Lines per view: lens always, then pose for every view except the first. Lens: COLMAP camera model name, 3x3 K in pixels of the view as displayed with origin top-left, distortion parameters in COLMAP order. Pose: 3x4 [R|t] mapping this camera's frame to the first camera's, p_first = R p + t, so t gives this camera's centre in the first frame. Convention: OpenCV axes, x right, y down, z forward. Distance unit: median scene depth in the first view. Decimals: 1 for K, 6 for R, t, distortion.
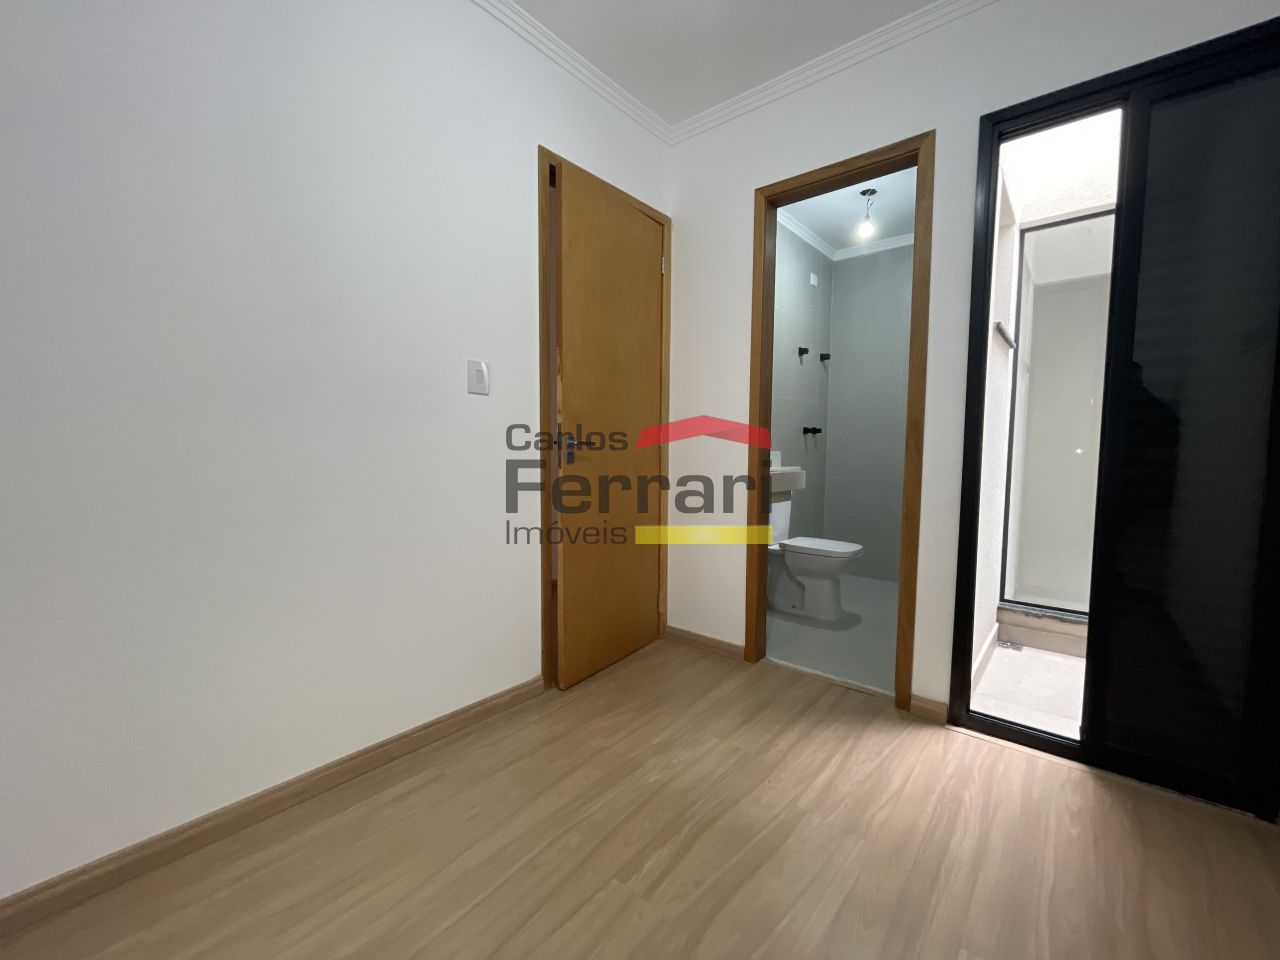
lens RADIAL K [[522.8, 0, 642.0], [0, 522.8, 482.3], [0, 0, 1]] dist [-0.000011, 0.000283]
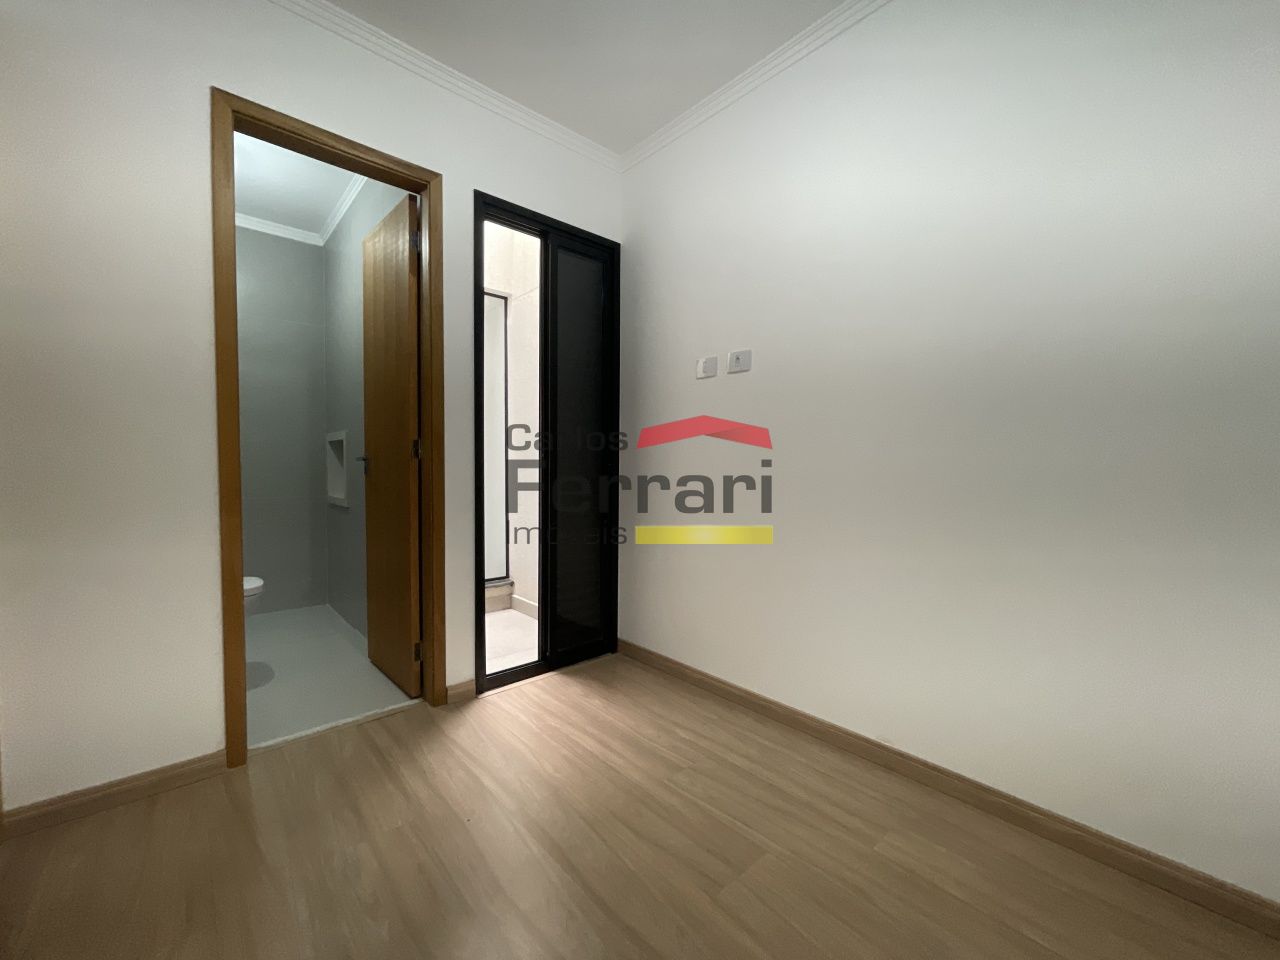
lens RADIAL K [[522.8, 0, 642.0], [0, 522.8, 482.3], [0, 0, 1]] dist [-0.000011, 0.000283]
pose [[0.137992, -0.038242, 0.989695, -0.541492], [0.063138, 0.997561, 0.029743, -0.025143], [-0.988419, 0.058383, 0.140070, 0.479299]]
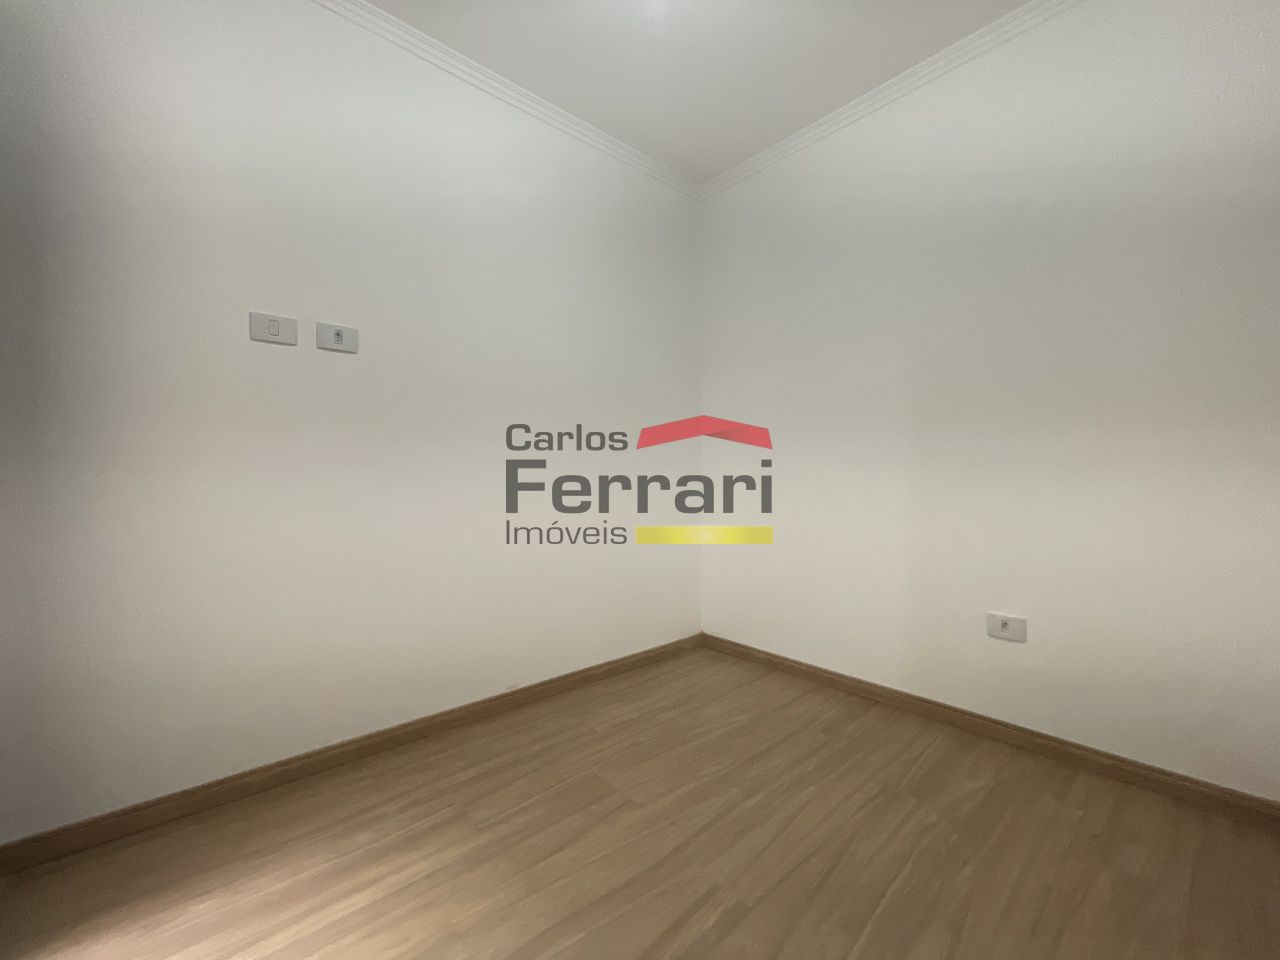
lens RADIAL K [[522.8, 0, 642.0], [0, 522.8, 482.3], [0, 0, 1]] dist [-0.000011, 0.000283]
pose [[-0.993343, -0.004523, 0.115103, 0.026240], [0.003991, 0.997278, 0.073630, -0.054328], [-0.115122, 0.073600, -0.990621, 1.336103]]
